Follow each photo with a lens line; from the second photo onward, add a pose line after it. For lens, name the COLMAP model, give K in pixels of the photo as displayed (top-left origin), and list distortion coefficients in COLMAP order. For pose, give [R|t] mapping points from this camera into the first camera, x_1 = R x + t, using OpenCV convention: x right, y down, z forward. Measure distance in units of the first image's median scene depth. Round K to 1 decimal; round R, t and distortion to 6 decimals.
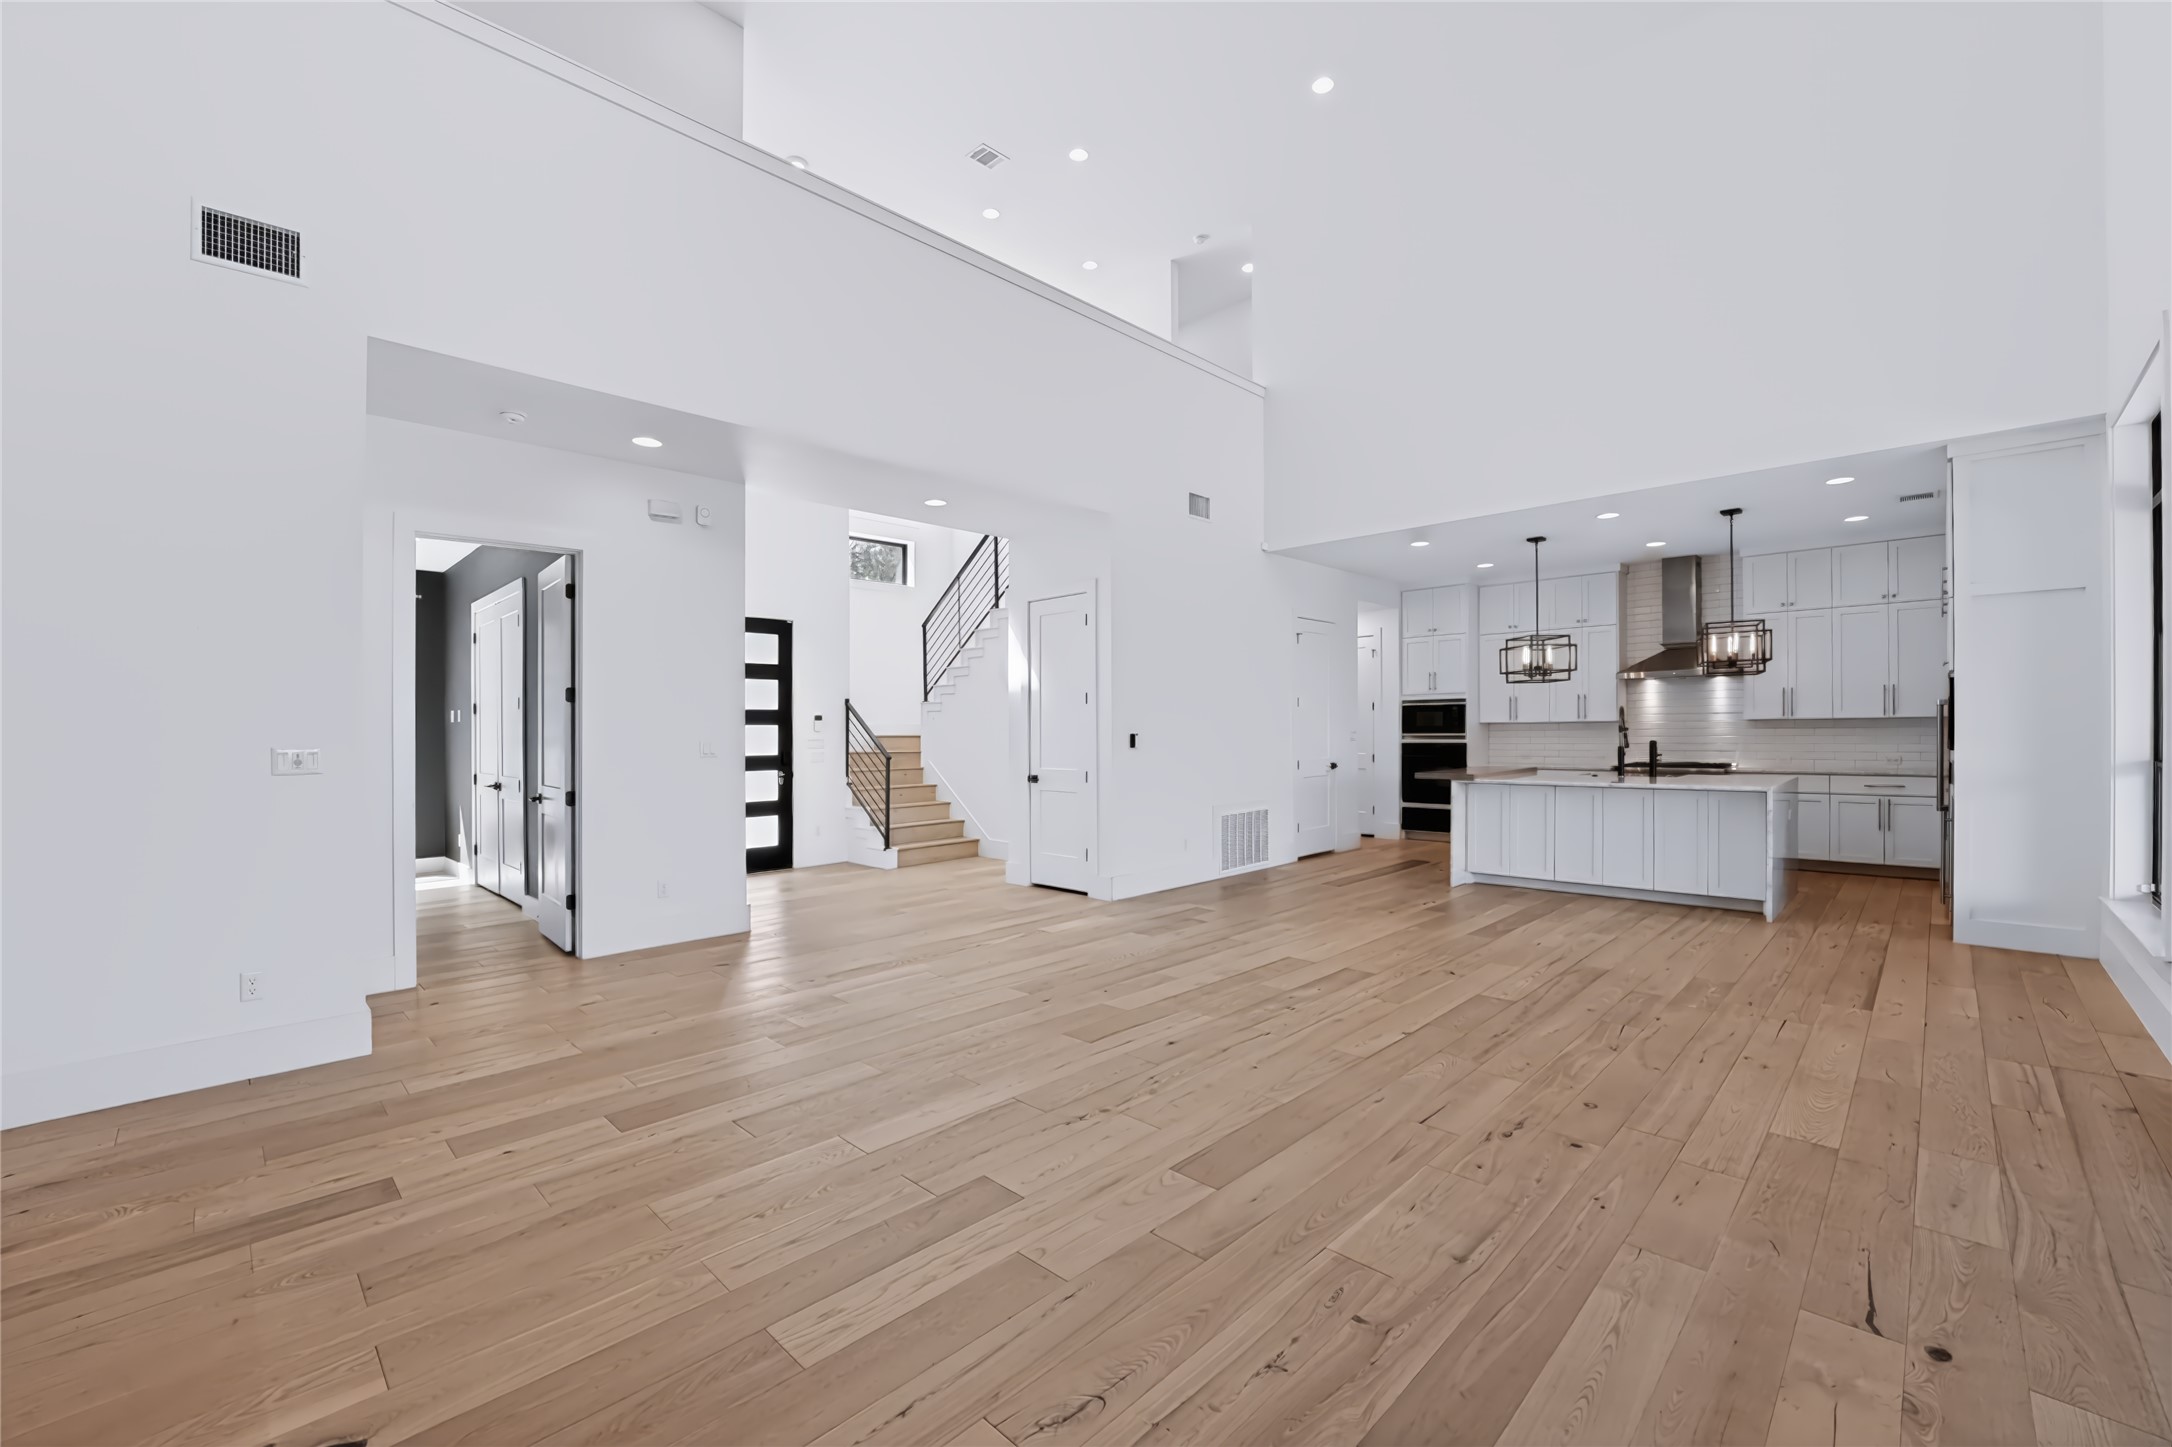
lens RADIAL K [[891.8, 0, 1093.8], [0, 891.8, 723.3], [0, 0, 1]] dist [-0.013881, 0.000589]
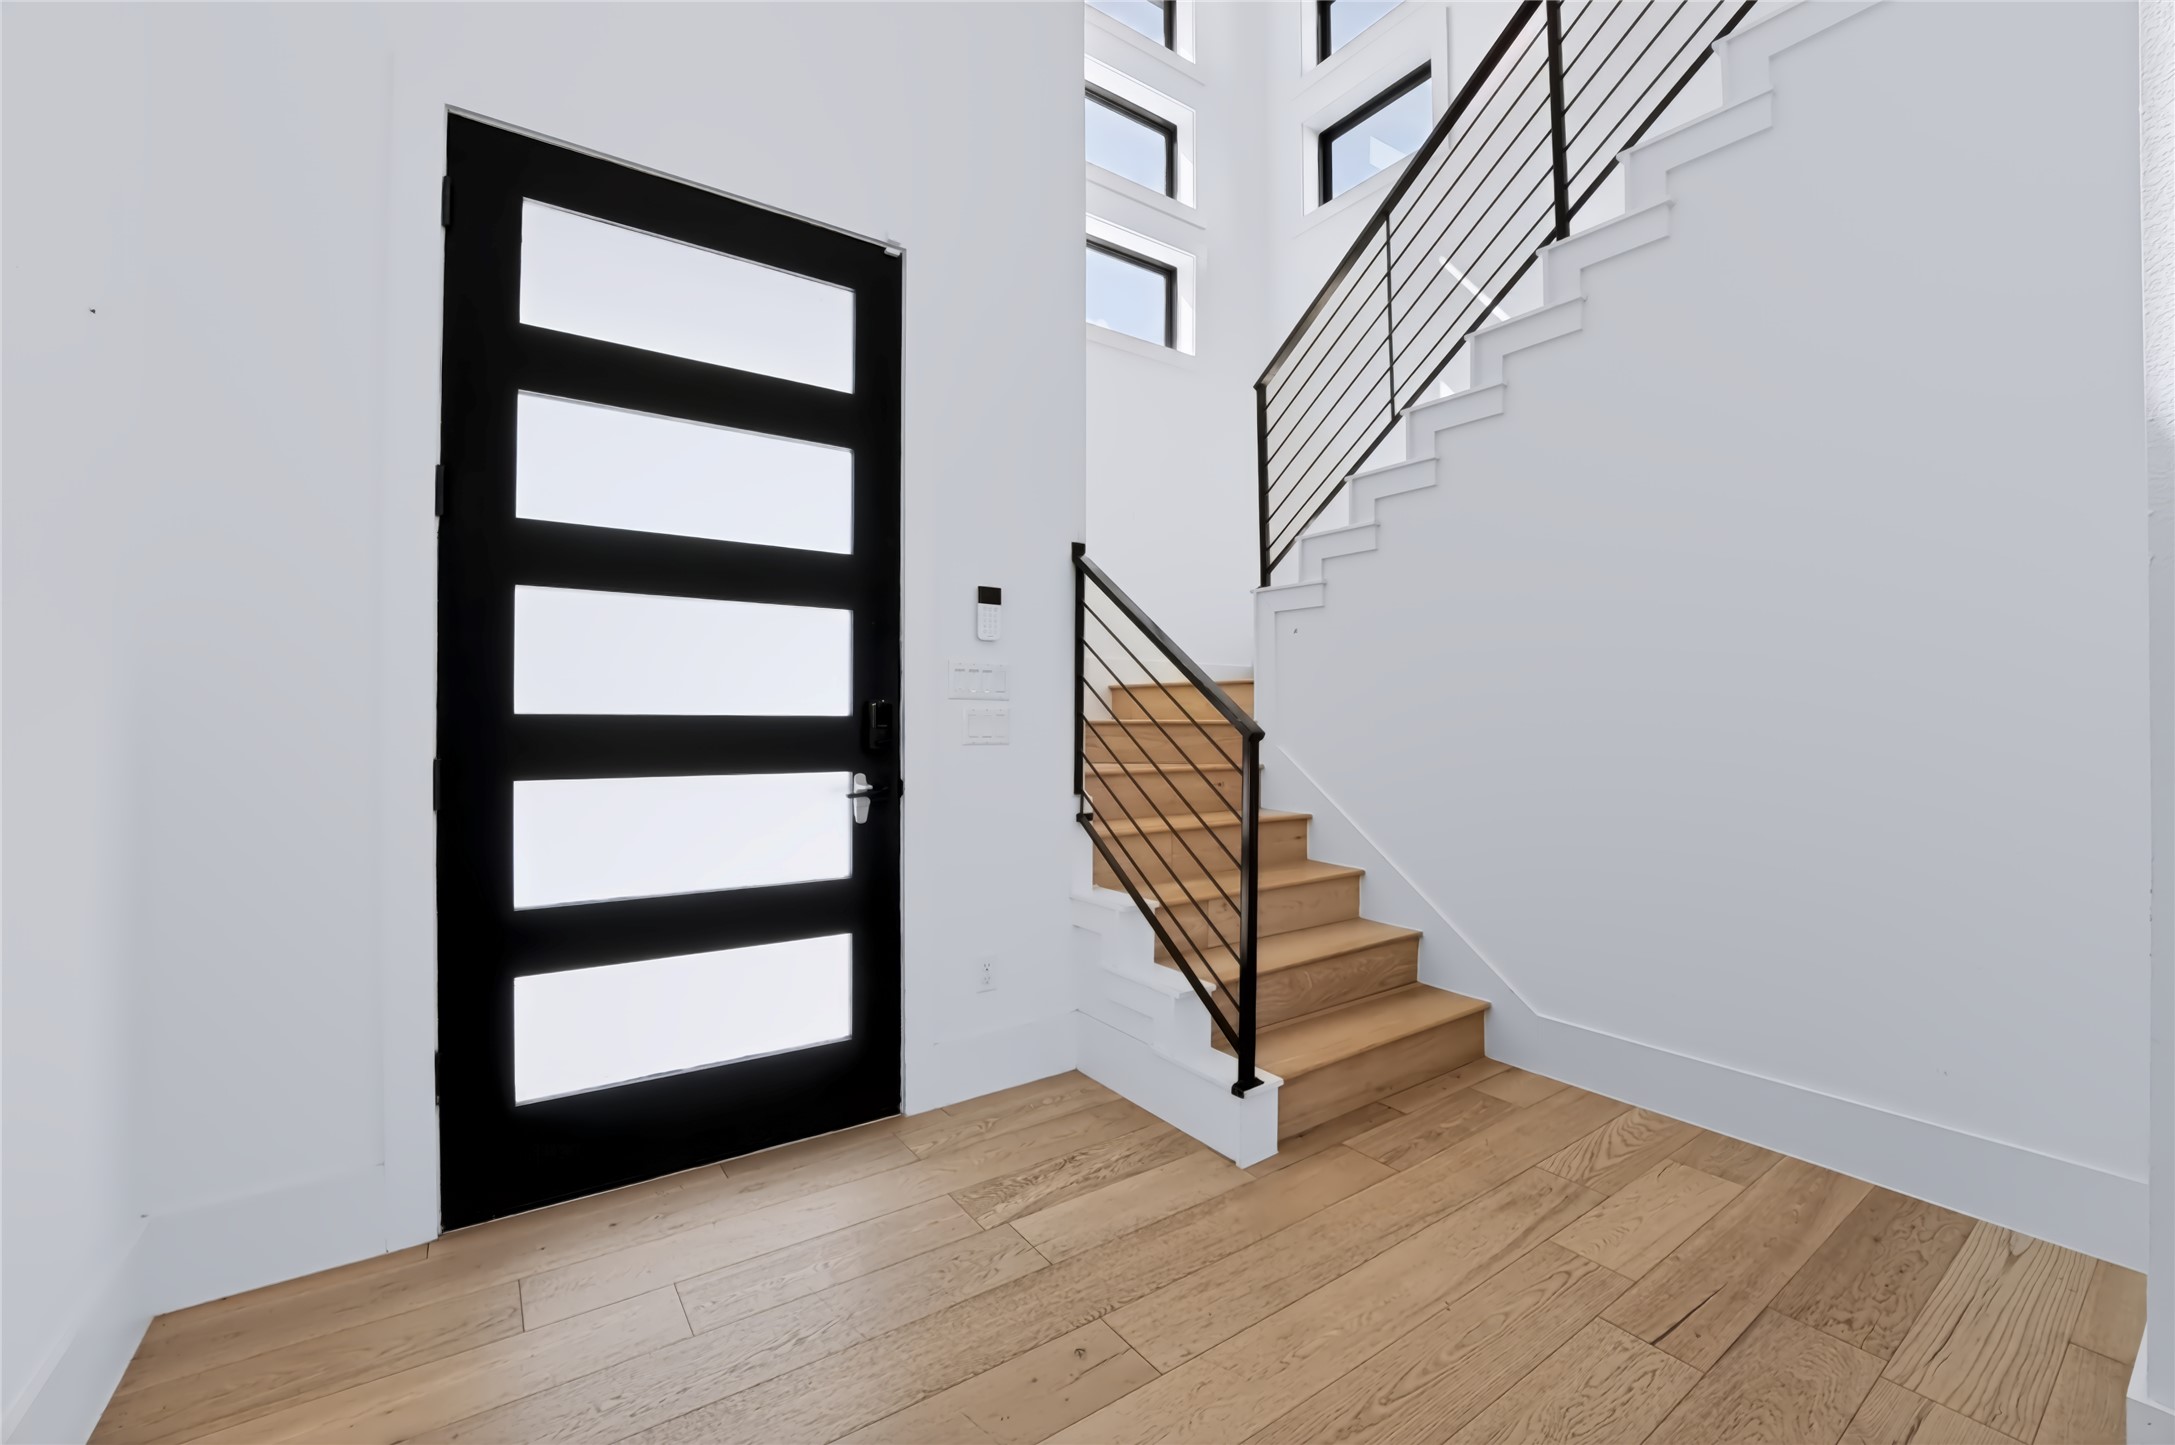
lens RADIAL K [[885.7, 0, 1094.5], [0, 885.7, 726.7], [0, 0, 1]] dist [-0.022789, 0.000024]
pose [[0.983572, 0.010731, -0.180197, -0.215206], [-0.007987, 0.999841, 0.015942, 0.031580], [0.180340, -0.014241, 0.983501, 0.696574]]
